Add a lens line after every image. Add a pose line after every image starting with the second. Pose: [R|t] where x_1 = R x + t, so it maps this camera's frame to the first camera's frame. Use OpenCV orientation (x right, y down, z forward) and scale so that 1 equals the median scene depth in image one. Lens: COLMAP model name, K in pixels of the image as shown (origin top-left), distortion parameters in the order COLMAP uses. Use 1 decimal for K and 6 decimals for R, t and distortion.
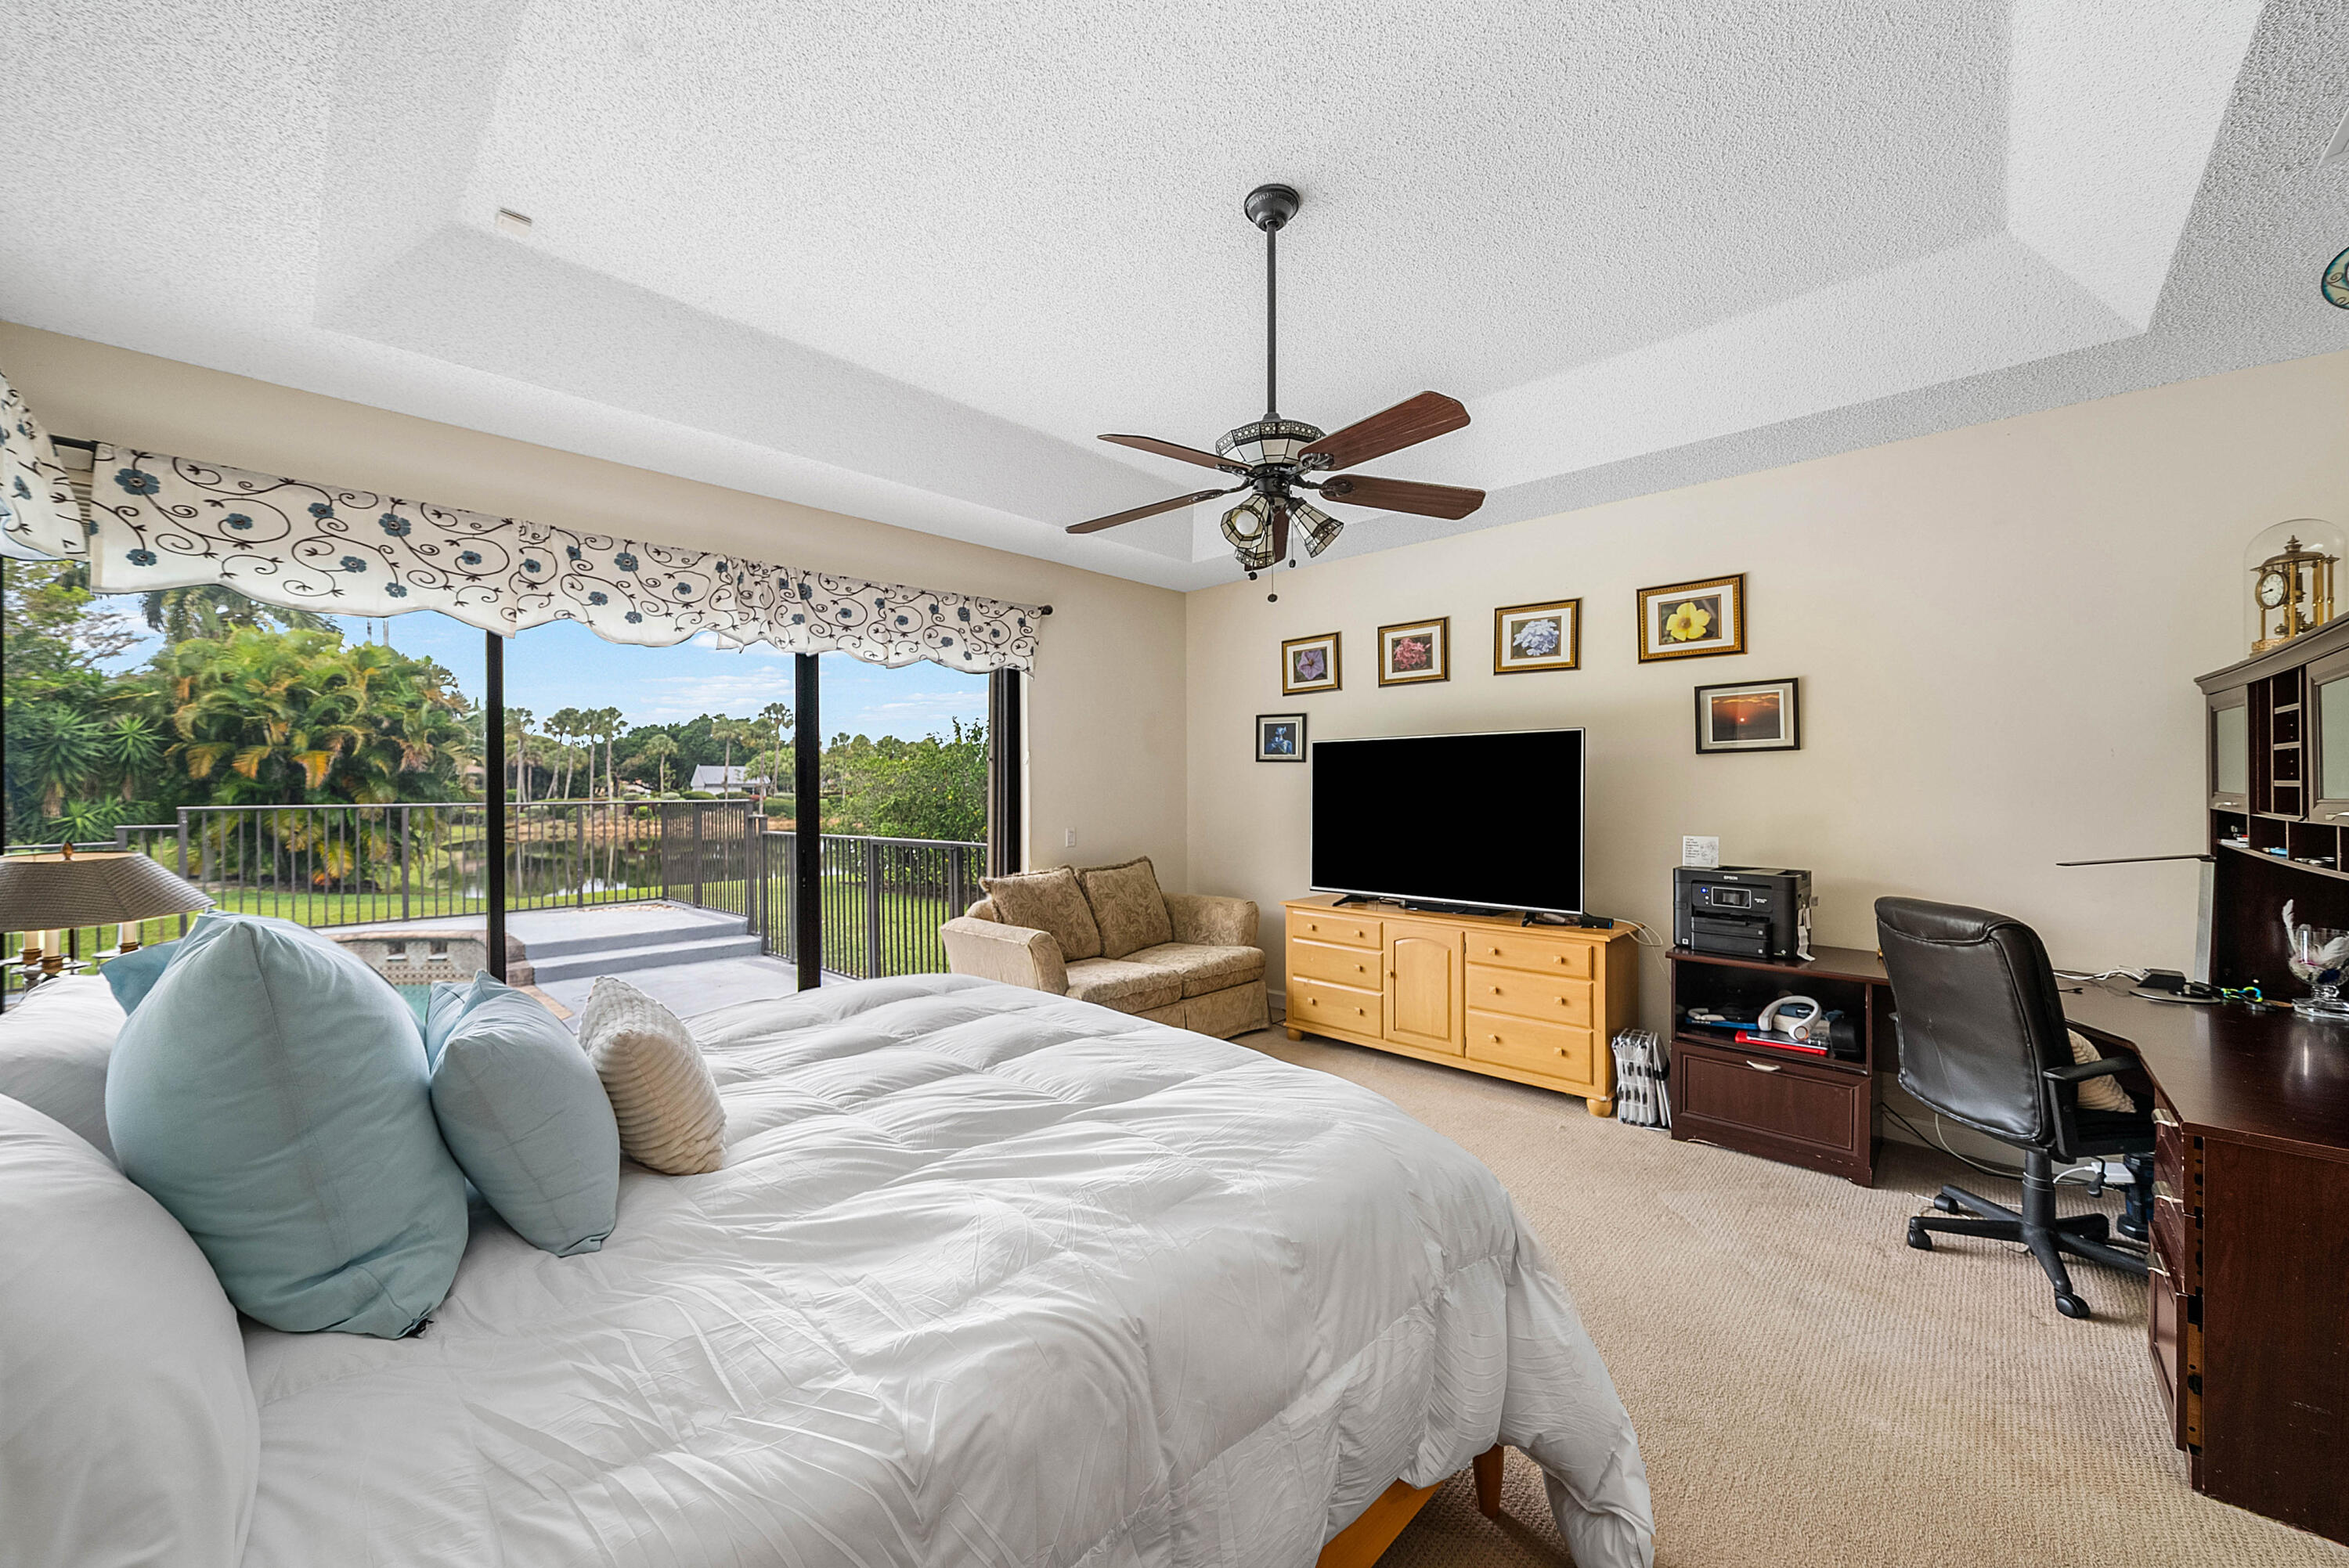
lens RADIAL K [[856.8, 0, 1174.5], [0, 856.8, 784.0], [0, 0, 1]] dist [-0.008159, 0.000098]
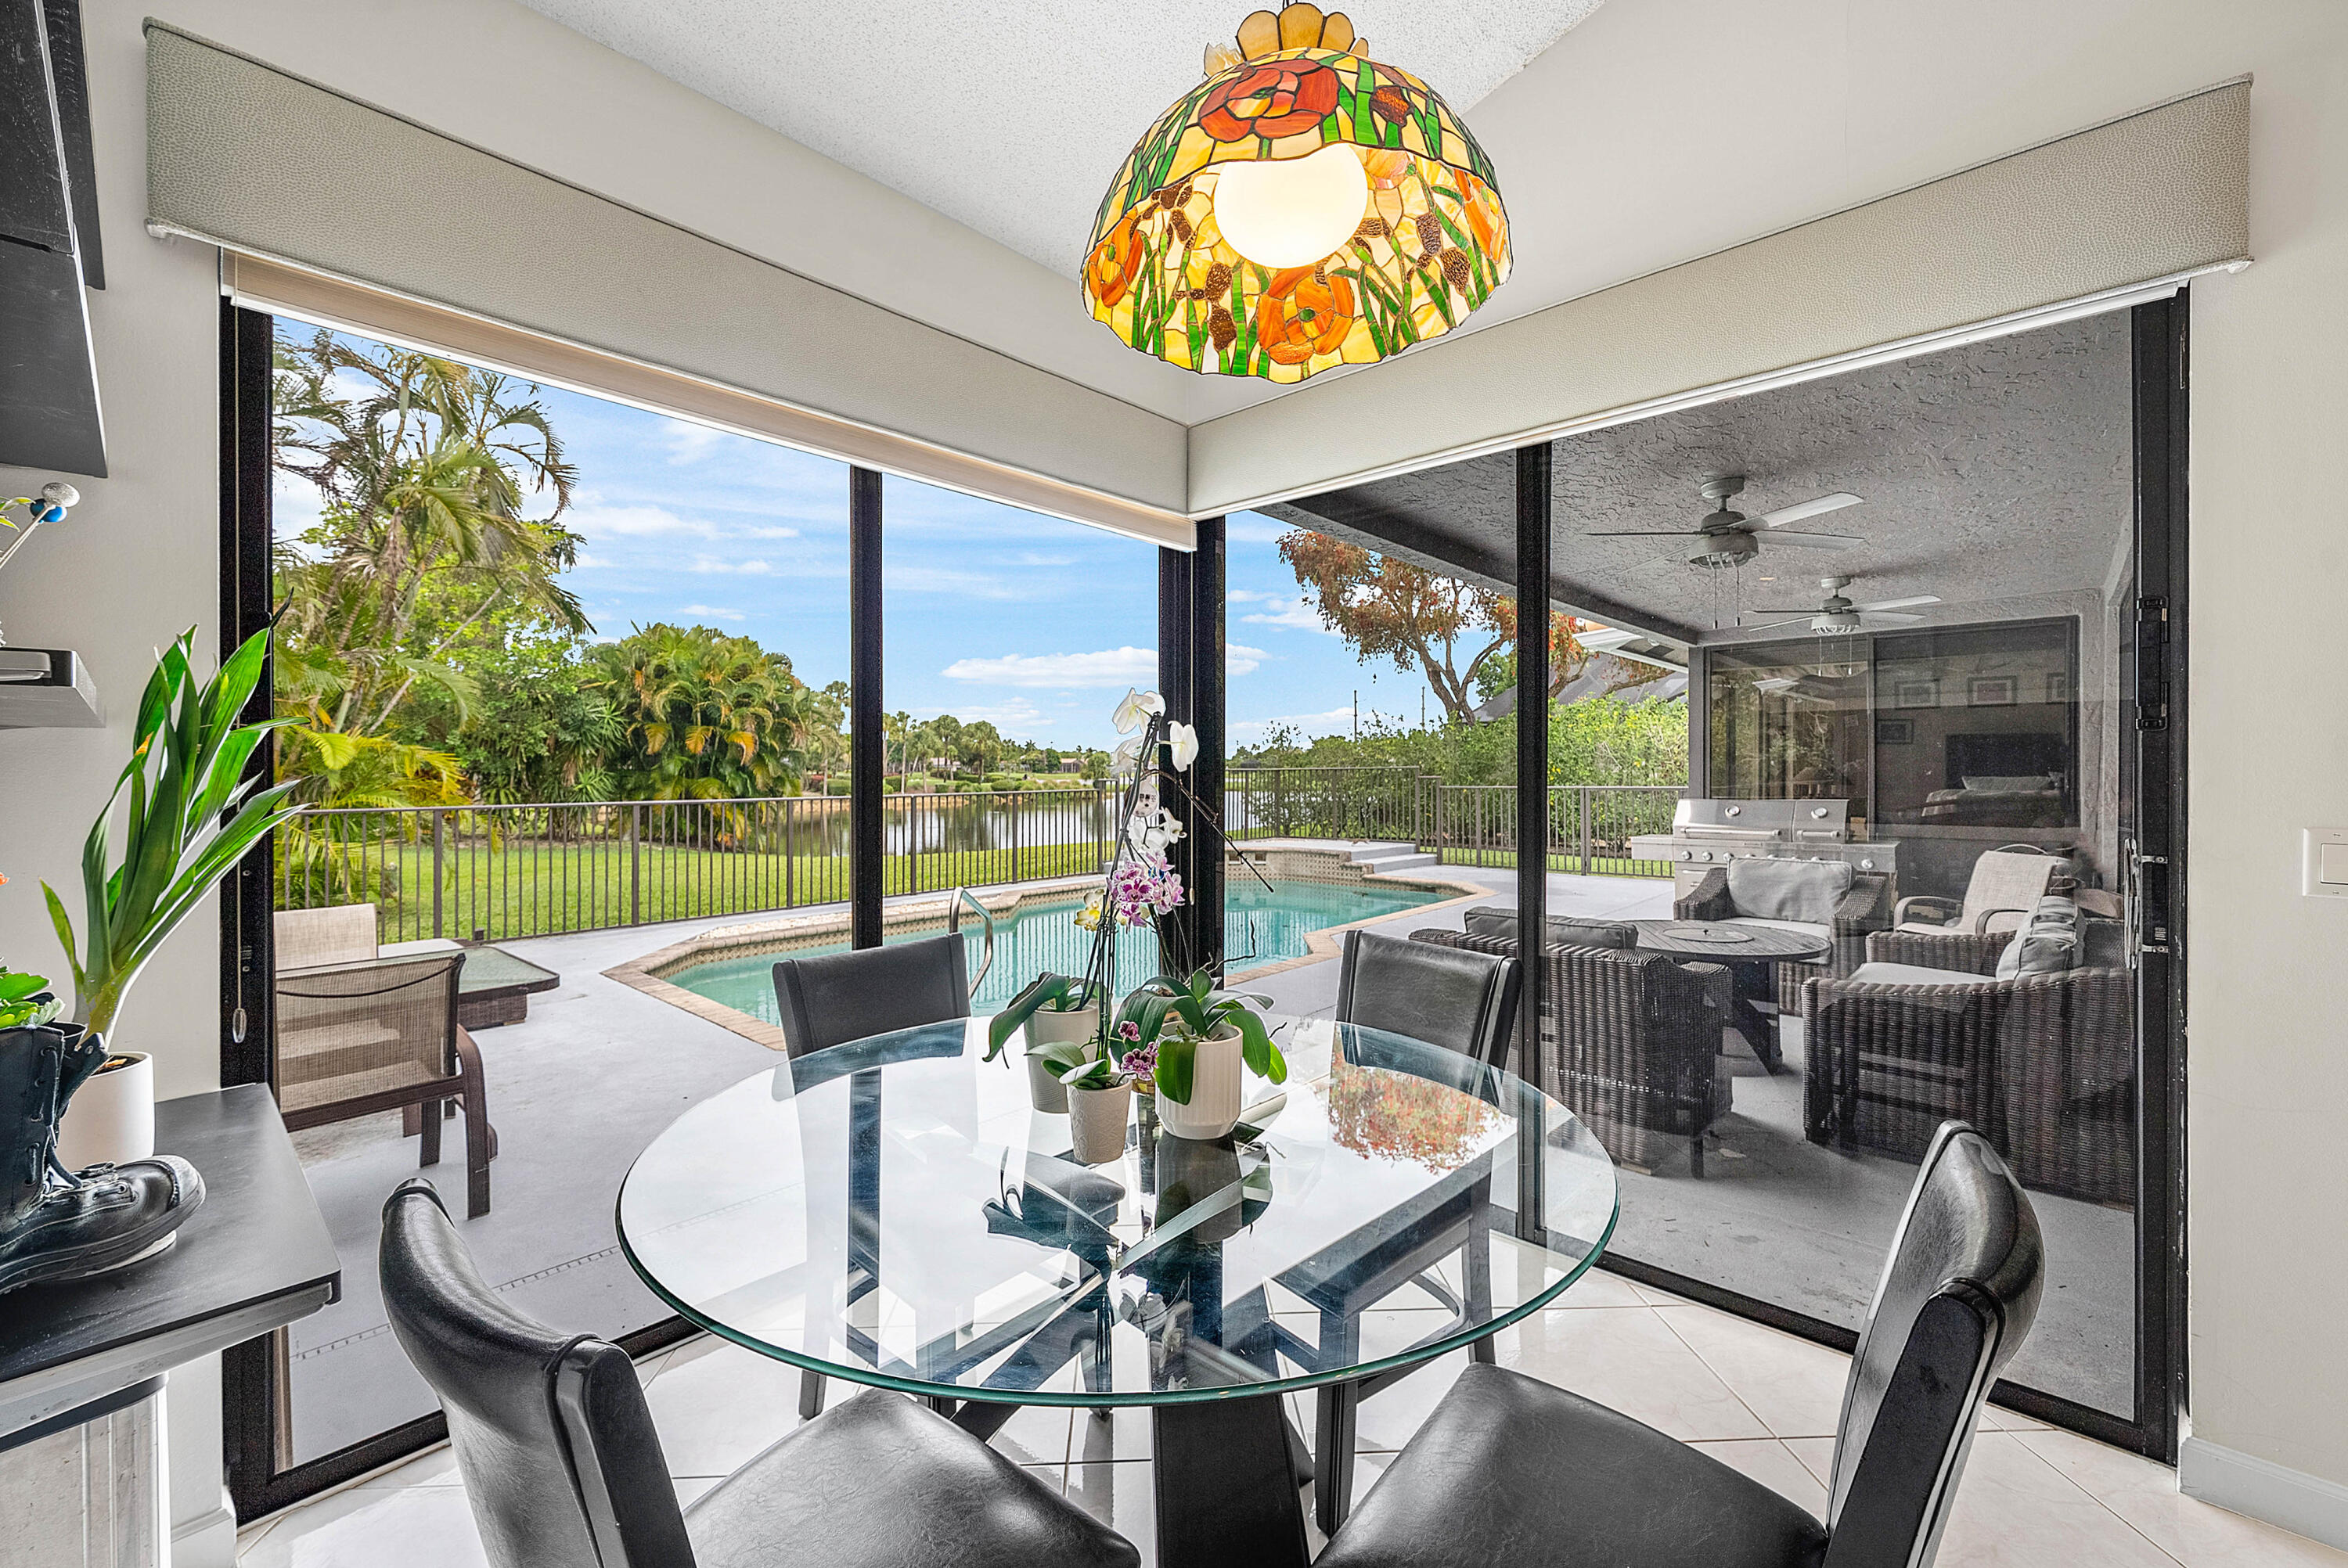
lens RADIAL K [[930.6, 0, 1183.2], [0, 930.6, 769.3], [0, 0, 1]] dist [0.001660, -0.000007]
pose [[0.999569, 0.003116, 0.029200, -2.124886], [-0.003233, 0.999987, 0.003971, 0.040557], [-0.029188, -0.004064, 0.999566, -1.498299]]
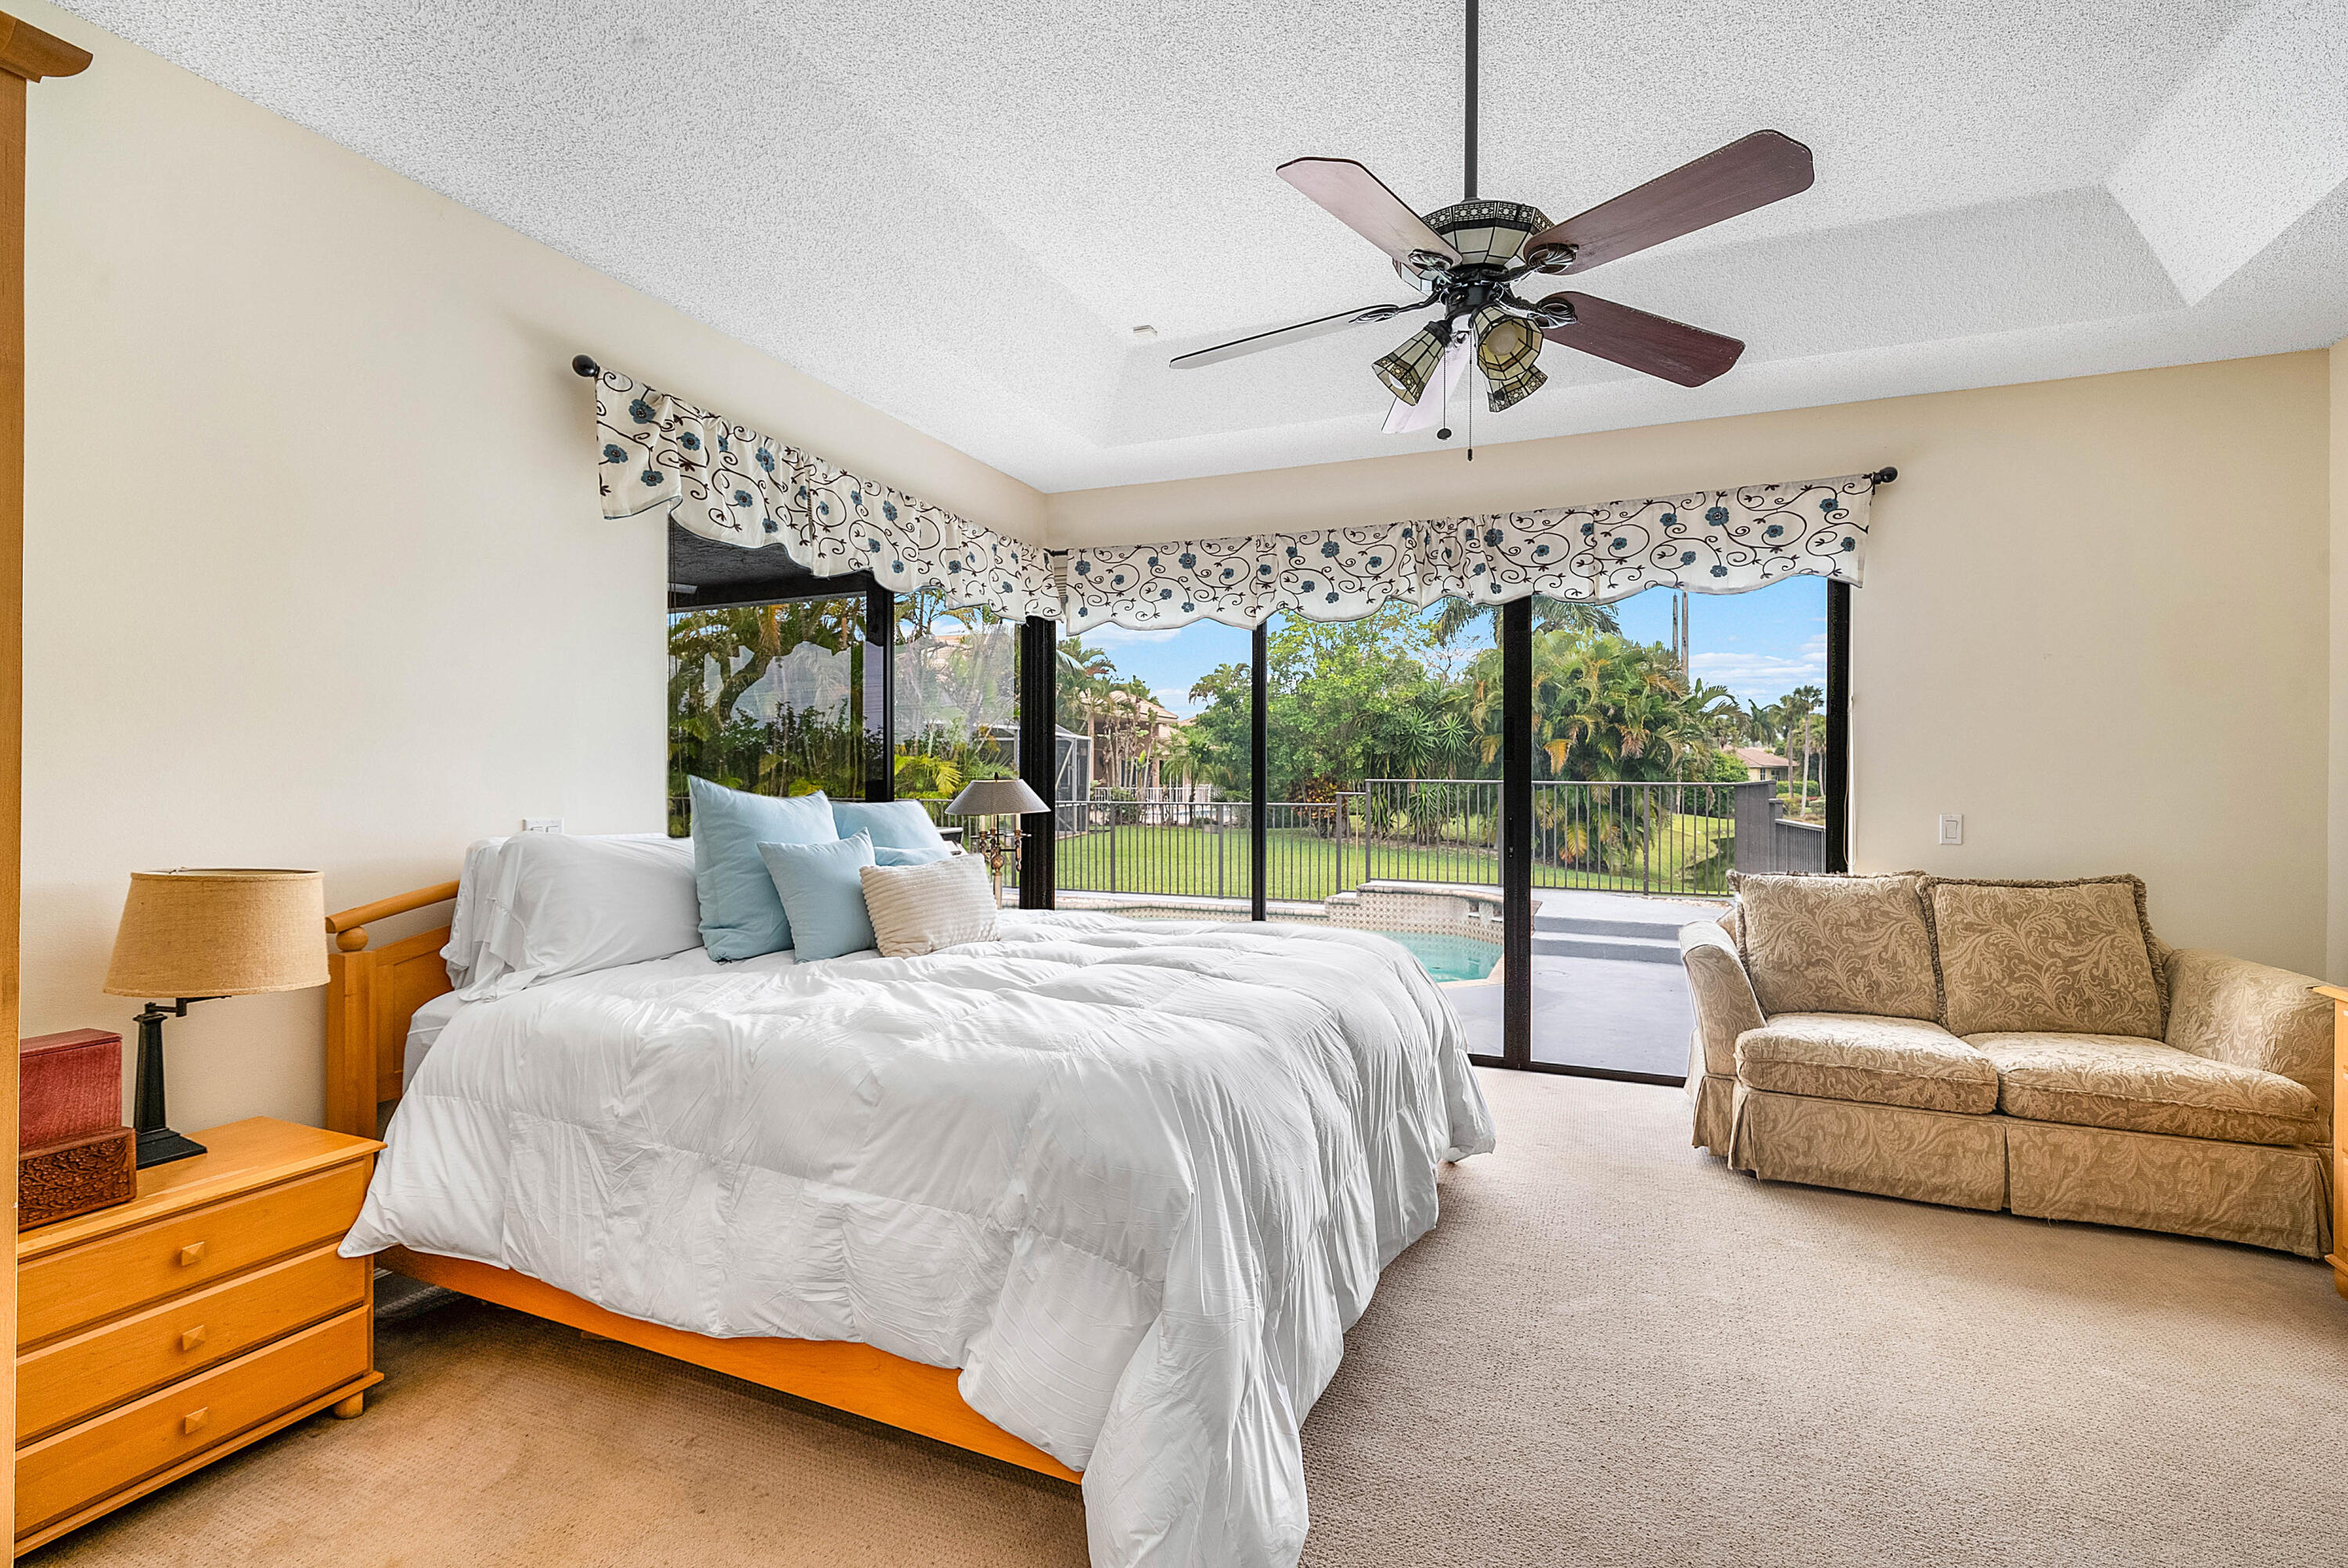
lens RADIAL K [[1055.1, 0, 1173.5], [0, 1055.1, 769.9], [0, 0, 1]] dist [0.001308, 0.000048]
pose [[0.353330, 0.001410, -0.935498, 0.453449], [-0.006619, 0.999978, -0.000992, 0.027397], [0.935475, 0.006542, 0.353331, 0.236252]]
